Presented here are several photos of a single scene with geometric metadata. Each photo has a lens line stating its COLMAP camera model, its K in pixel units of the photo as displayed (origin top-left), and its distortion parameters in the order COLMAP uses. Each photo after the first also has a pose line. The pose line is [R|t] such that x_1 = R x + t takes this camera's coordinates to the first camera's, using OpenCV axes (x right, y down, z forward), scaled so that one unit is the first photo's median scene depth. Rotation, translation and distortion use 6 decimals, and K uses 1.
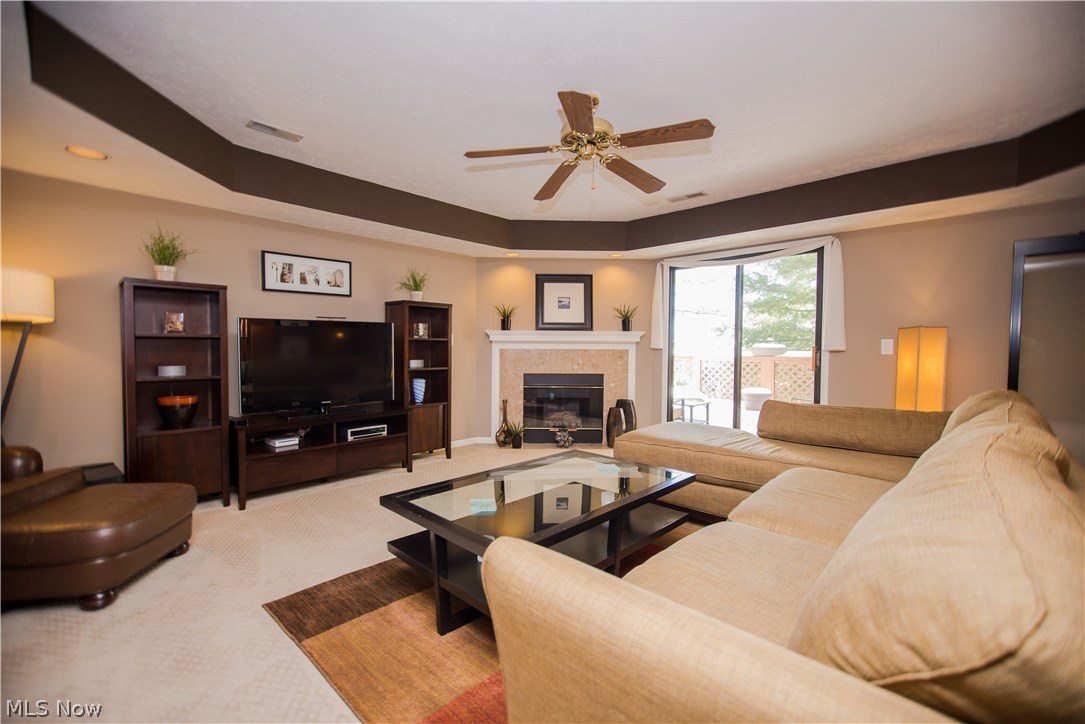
lens RADIAL K [[464.1, 0, 539.0], [0, 464.1, 358.4], [0, 0, 1]] dist [-0.000007, 0.001417]
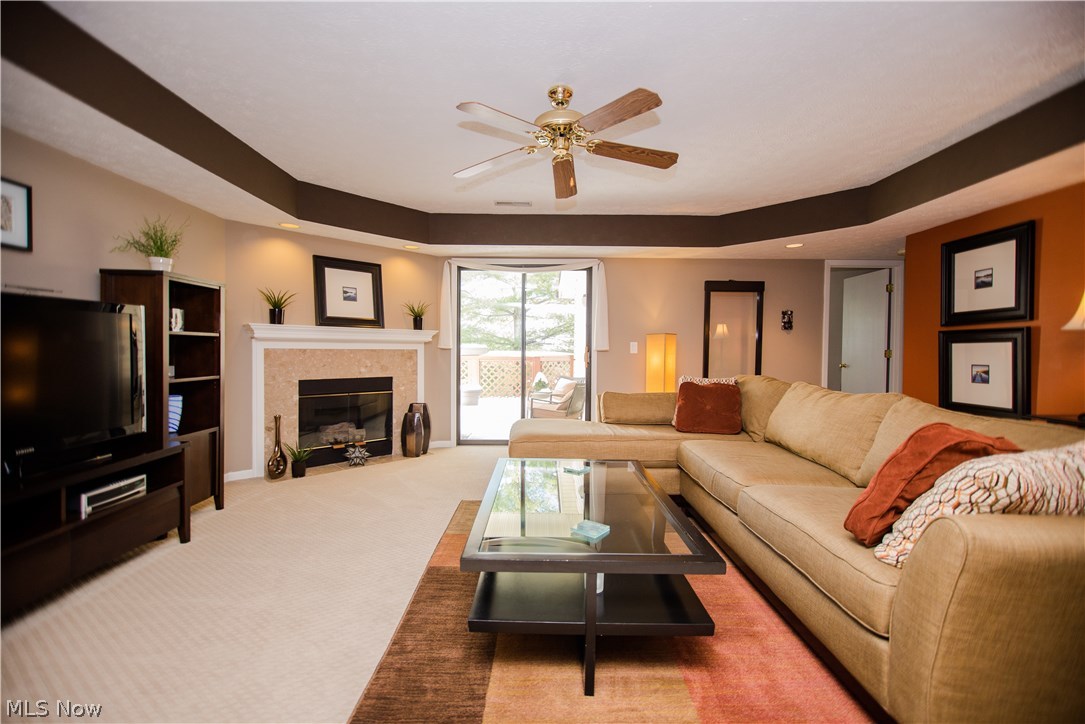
lens RADIAL K [[464.1, 0, 537.2], [0, 464.1, 358.3], [0, 0, 1]] dist [-0.000007, 0.001417]
pose [[0.724348, -0.012889, 0.689314, -0.283250], [0.011292, 0.999913, 0.006830, -0.005159], [-0.689342, 0.002836, 0.724430, 0.159188]]
